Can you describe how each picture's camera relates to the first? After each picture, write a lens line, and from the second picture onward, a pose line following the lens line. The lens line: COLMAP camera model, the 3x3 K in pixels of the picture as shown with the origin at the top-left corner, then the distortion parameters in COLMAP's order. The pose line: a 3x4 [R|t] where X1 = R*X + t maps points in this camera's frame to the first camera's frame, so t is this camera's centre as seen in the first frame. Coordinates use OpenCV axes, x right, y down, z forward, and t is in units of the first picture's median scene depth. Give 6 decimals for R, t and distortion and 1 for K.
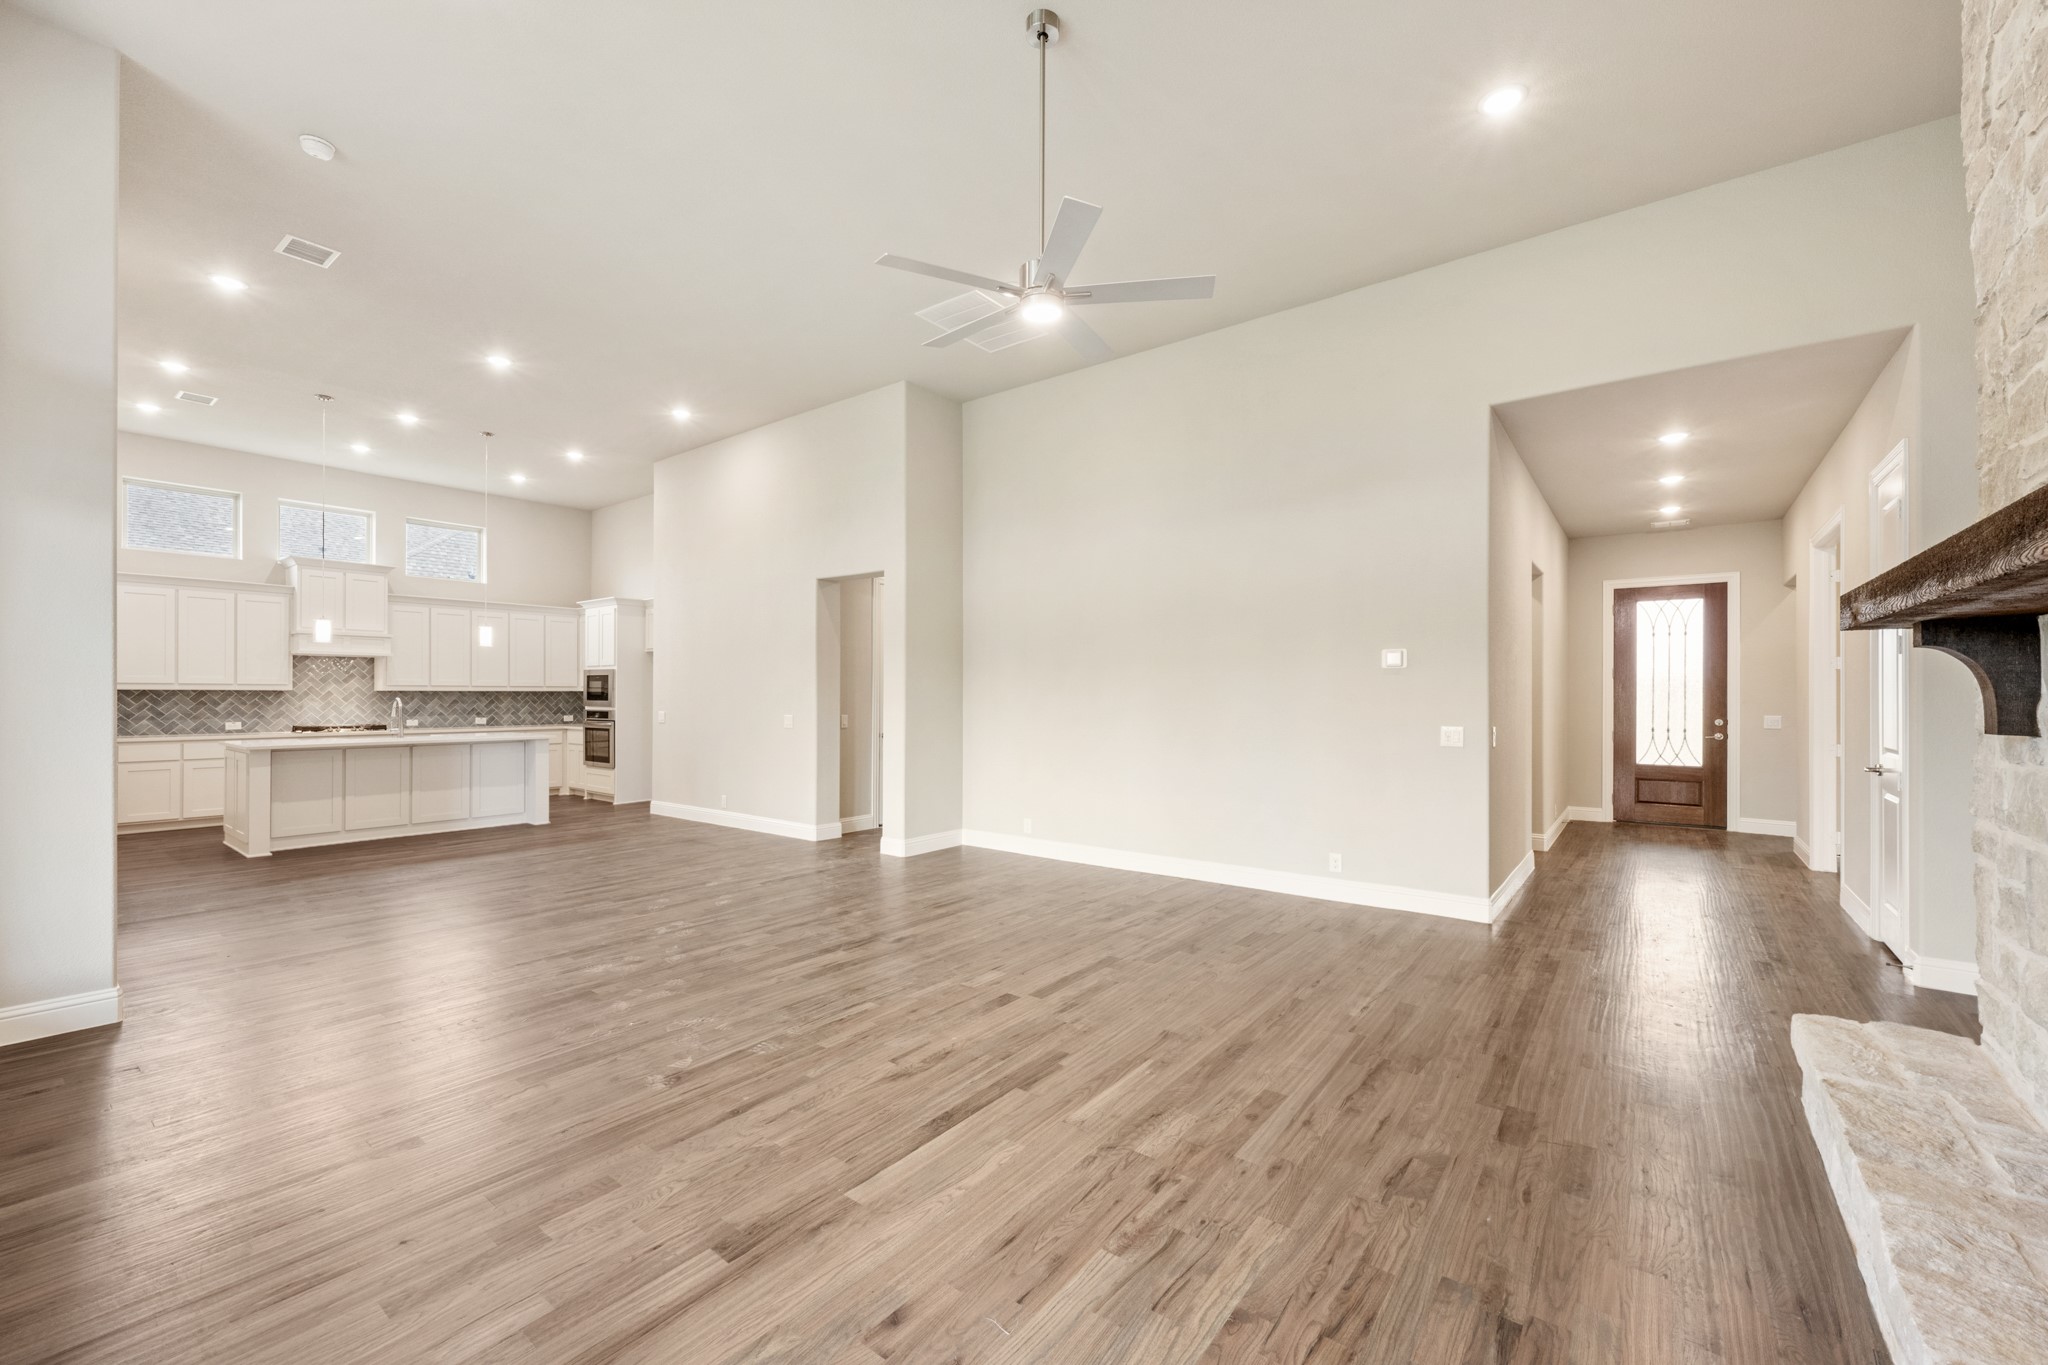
lens RADIAL K [[823.5, 0, 1021.5], [0, 823.5, 690.8], [0, 0, 1]] dist [-0.000048, 0.000213]
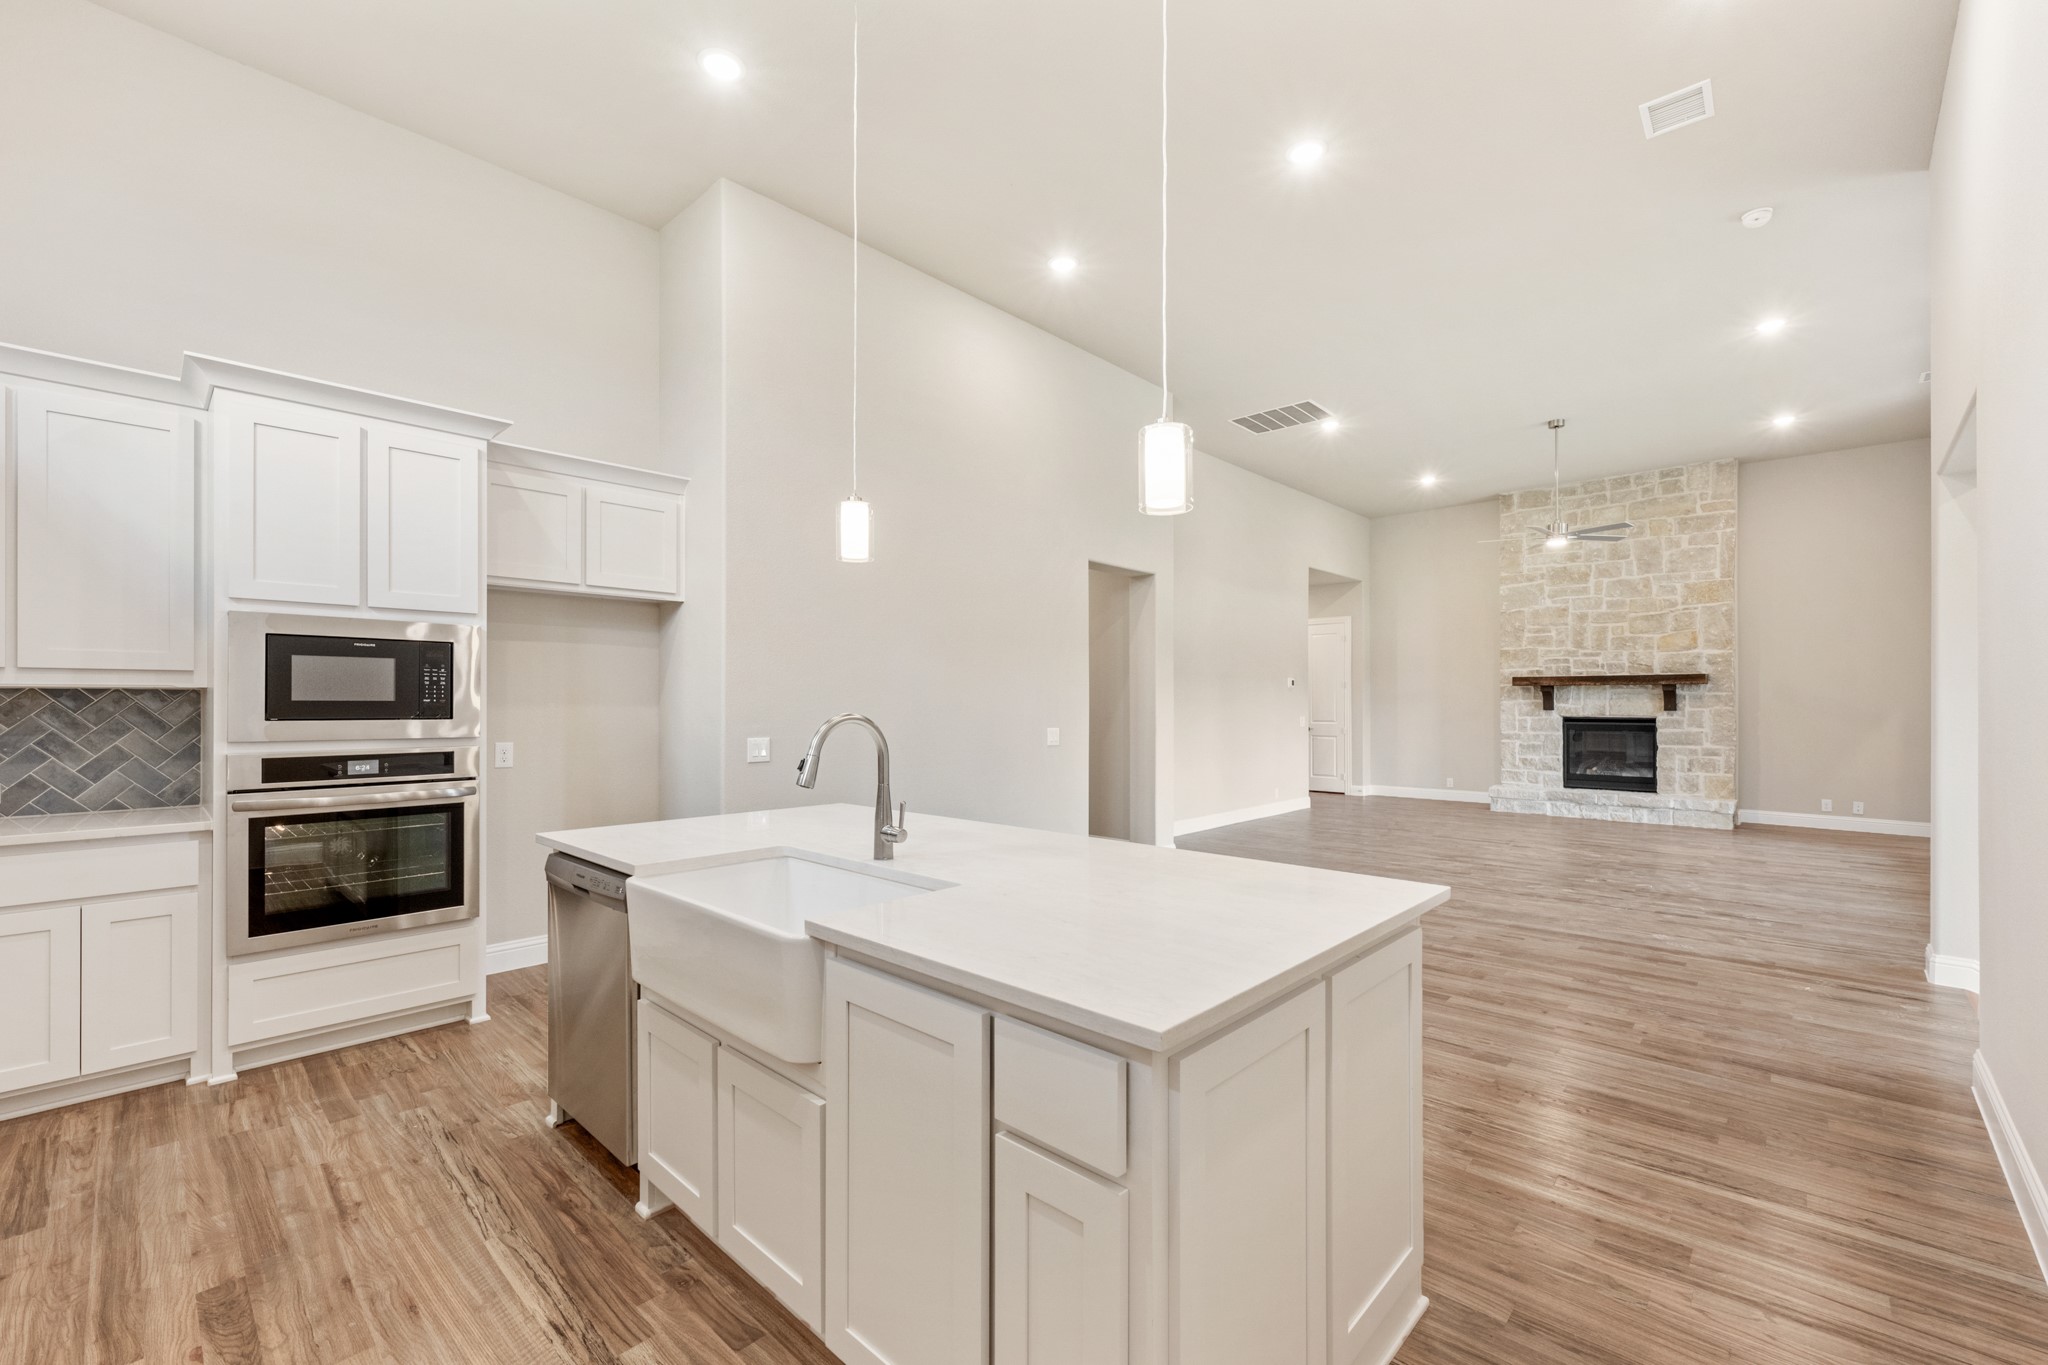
lens RADIAL K [[847.4, 0, 1030.4], [0, 847.4, 697.8], [0, 0, 1]] dist [-0.000791, 0.000002]
pose [[0.088299, 0.004546, 0.996084, -0.951339], [-0.005003, 0.999979, -0.004120, 0.004443], [-0.996081, -0.004619, 0.088320, 0.855290]]
